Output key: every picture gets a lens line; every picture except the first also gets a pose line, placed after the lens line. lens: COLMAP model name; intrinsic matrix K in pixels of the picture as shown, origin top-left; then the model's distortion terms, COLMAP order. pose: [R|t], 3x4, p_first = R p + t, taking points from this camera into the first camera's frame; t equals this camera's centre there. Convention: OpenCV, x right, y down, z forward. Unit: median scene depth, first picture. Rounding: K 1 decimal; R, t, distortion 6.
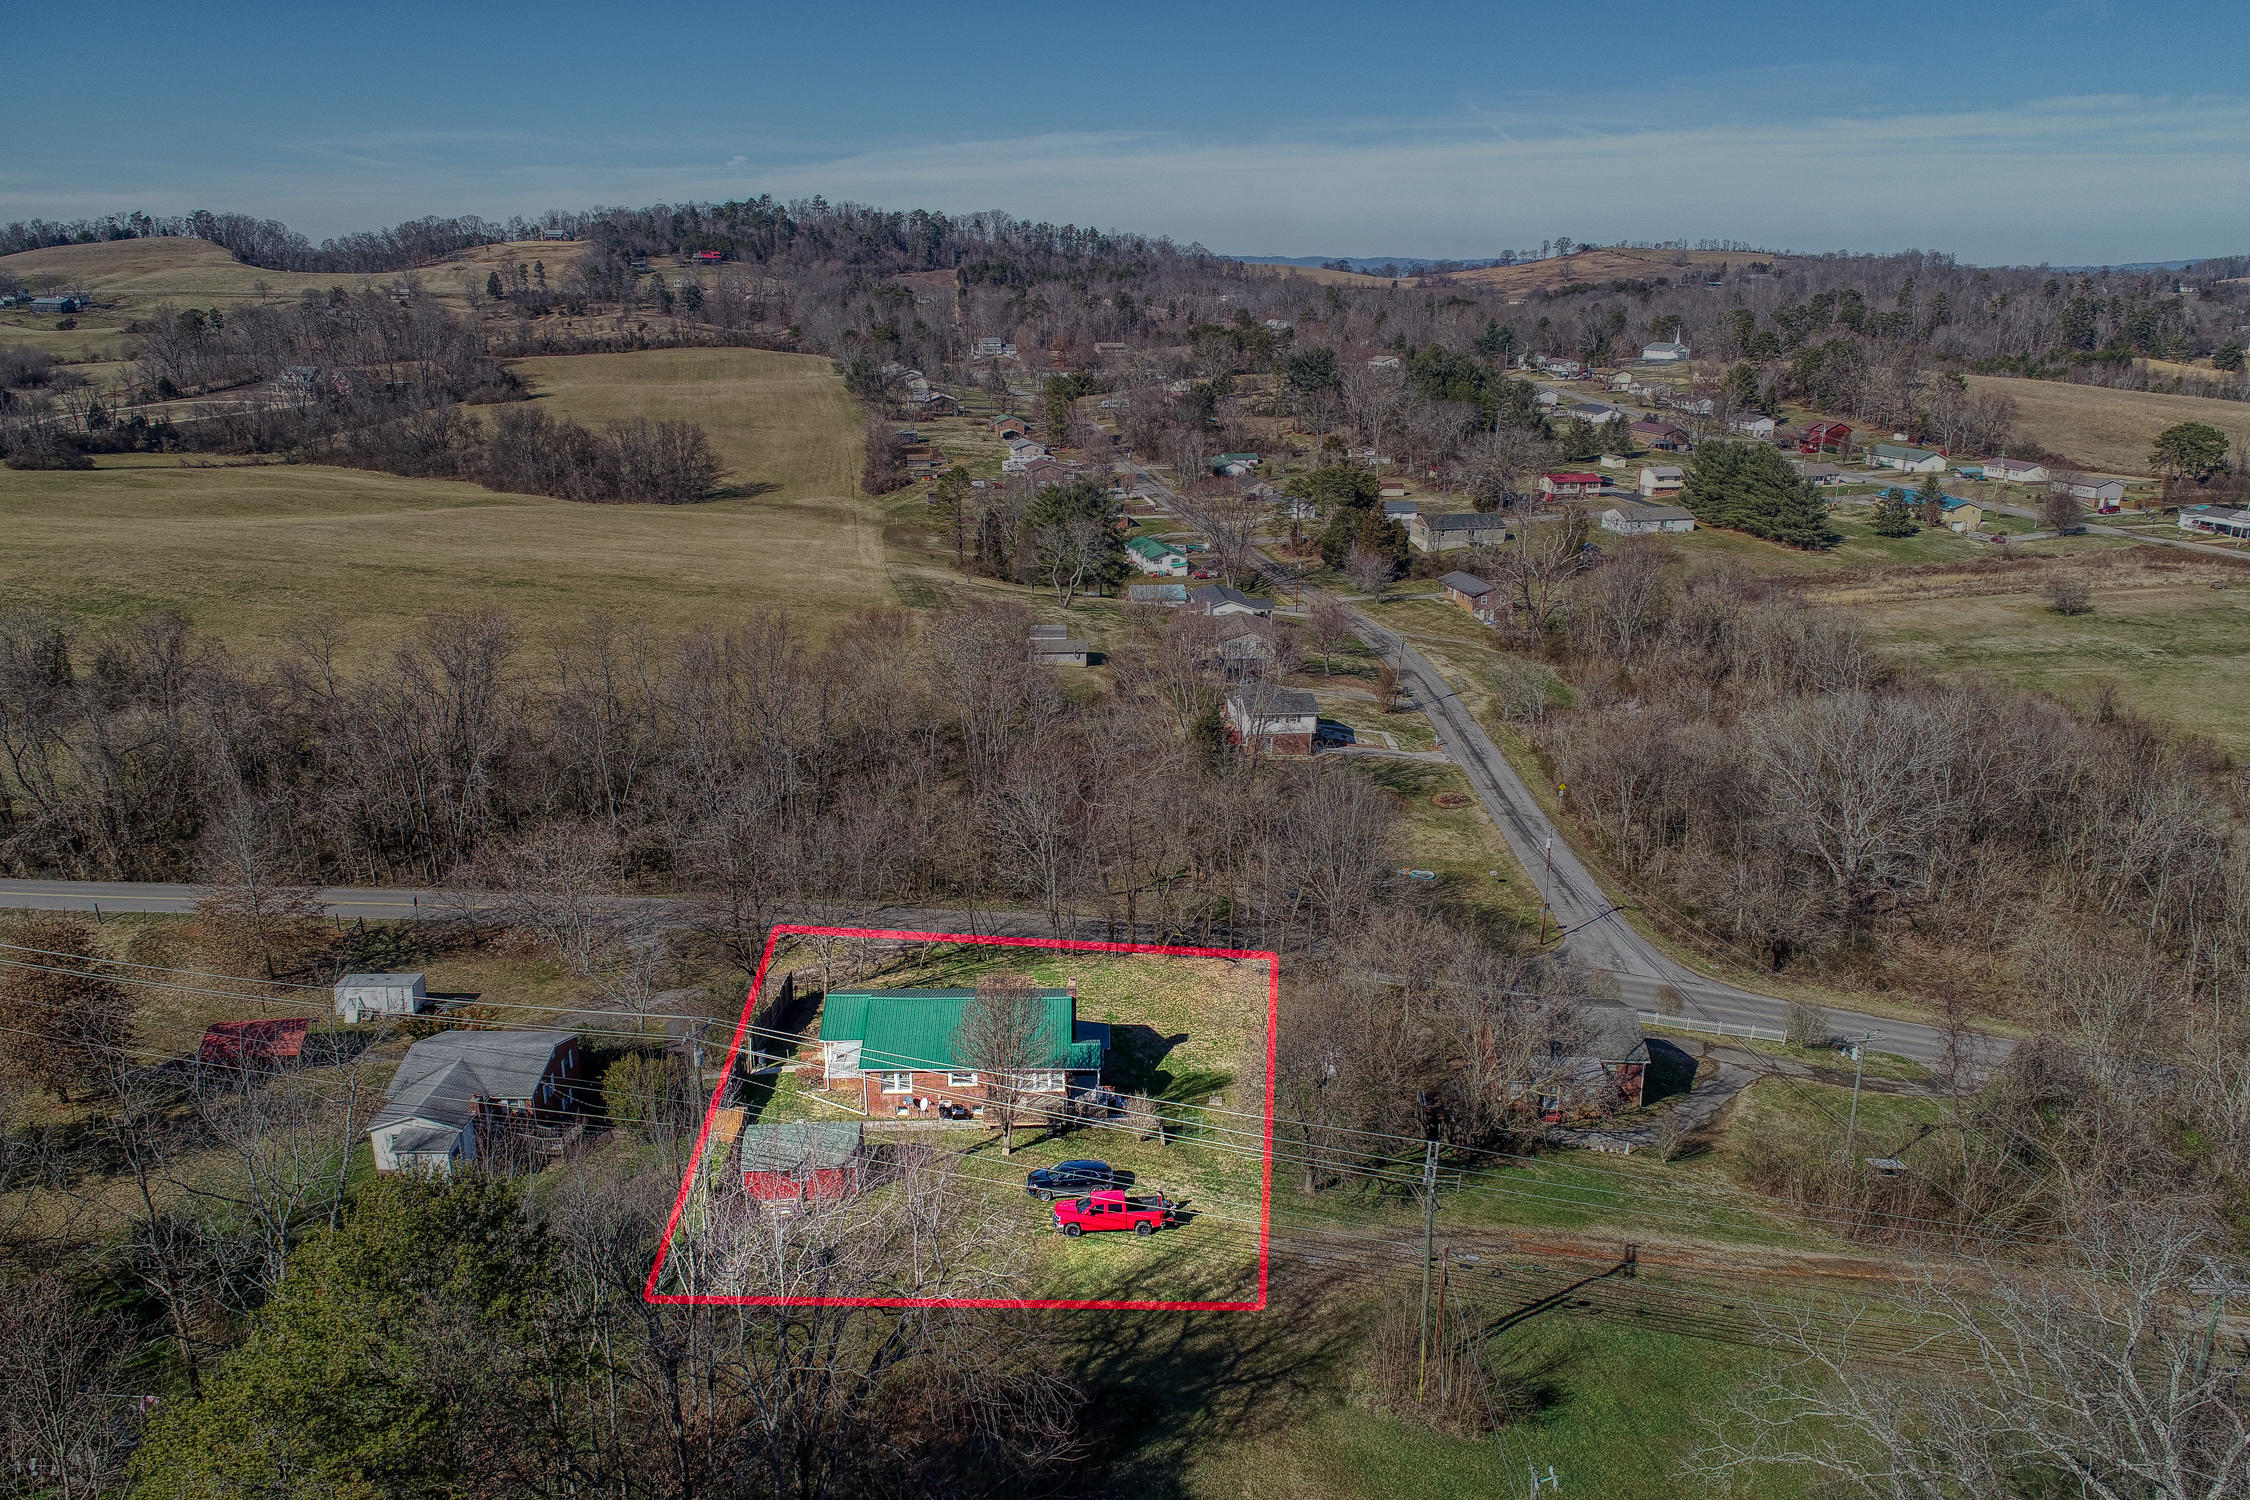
lens RADIAL K [[1512.1, 0, 1118.3], [0, 1512.1, 757.7], [0, 0, 1]] dist [-0.003225, 0.001496]
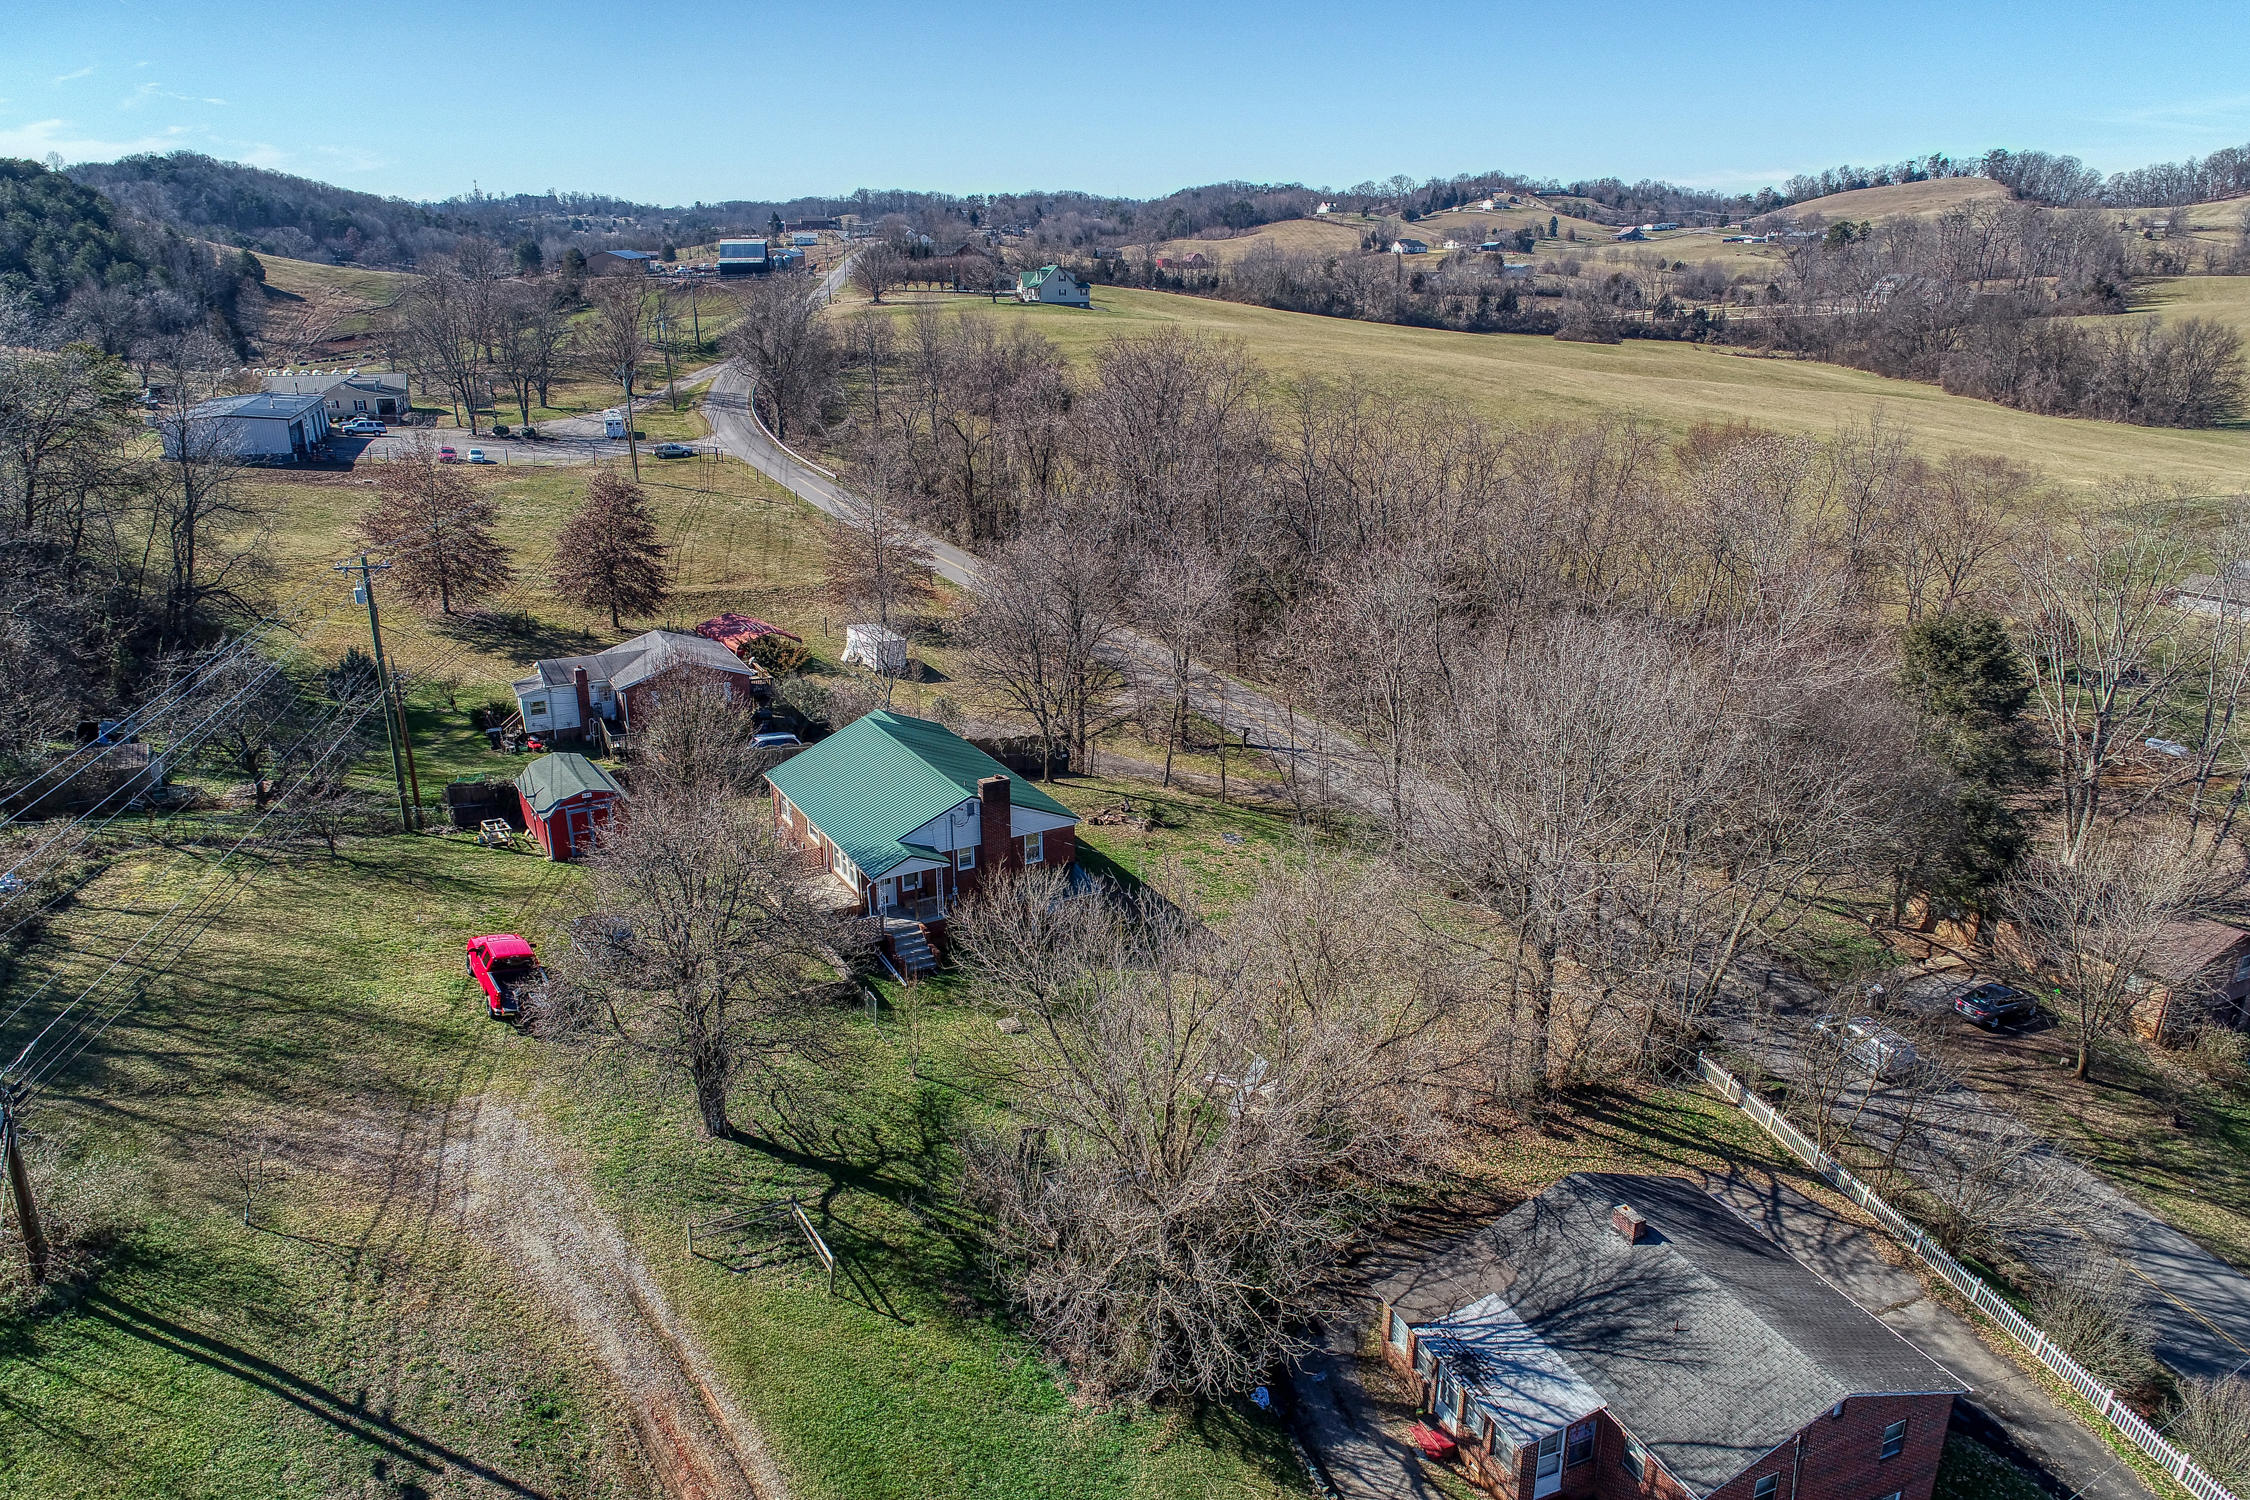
lens RADIAL K [[1512.1, 0, 1111.4], [0, 1512.1, 744.3], [0, 0, 1]] dist [-0.003225, 0.001496]
pose [[0.469064, 0.272367, -0.840116, 0.148402], [-0.265936, 0.950666, 0.159726, 0.003278], [0.842174, 0.148496, 0.518356, 0.184987]]
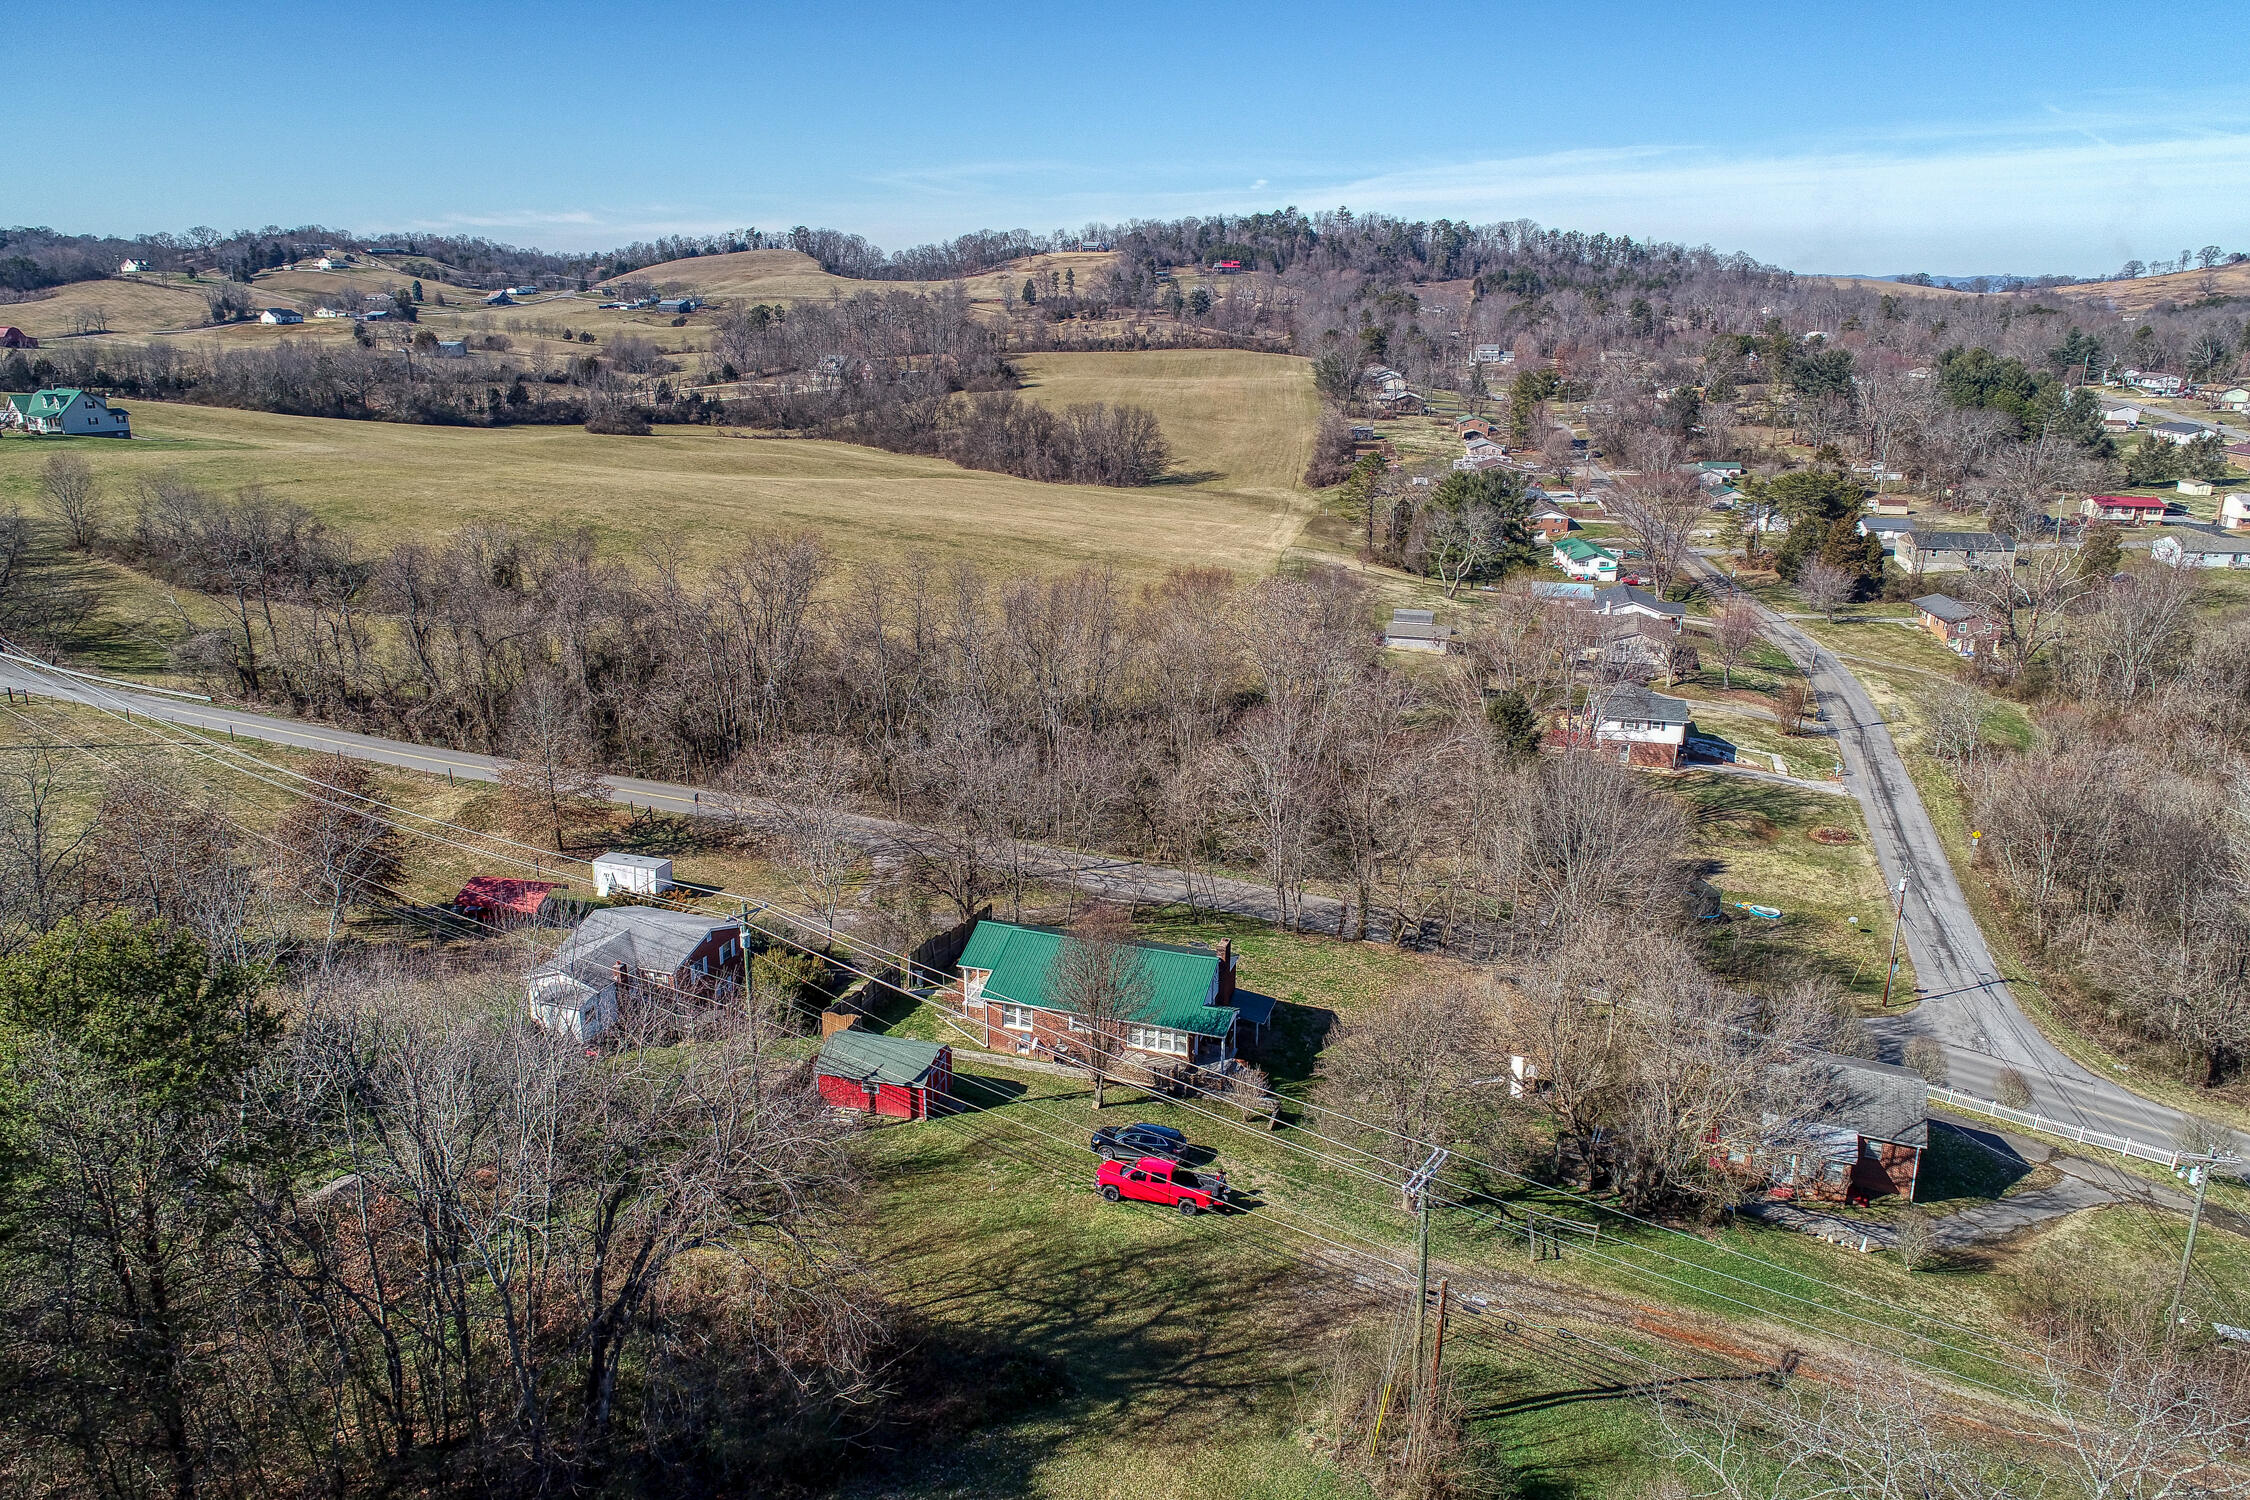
lens RADIAL K [[1512.1, 0, 1119.1], [0, 1512.1, 751.6], [0, 0, 1]] dist [-0.003225, 0.001496]
pose [[0.943417, 0.099115, -0.316451, 0.050122], [-0.103970, 0.994579, 0.001550, 0.010223], [0.314889, 0.031439, 0.948608, 0.028807]]
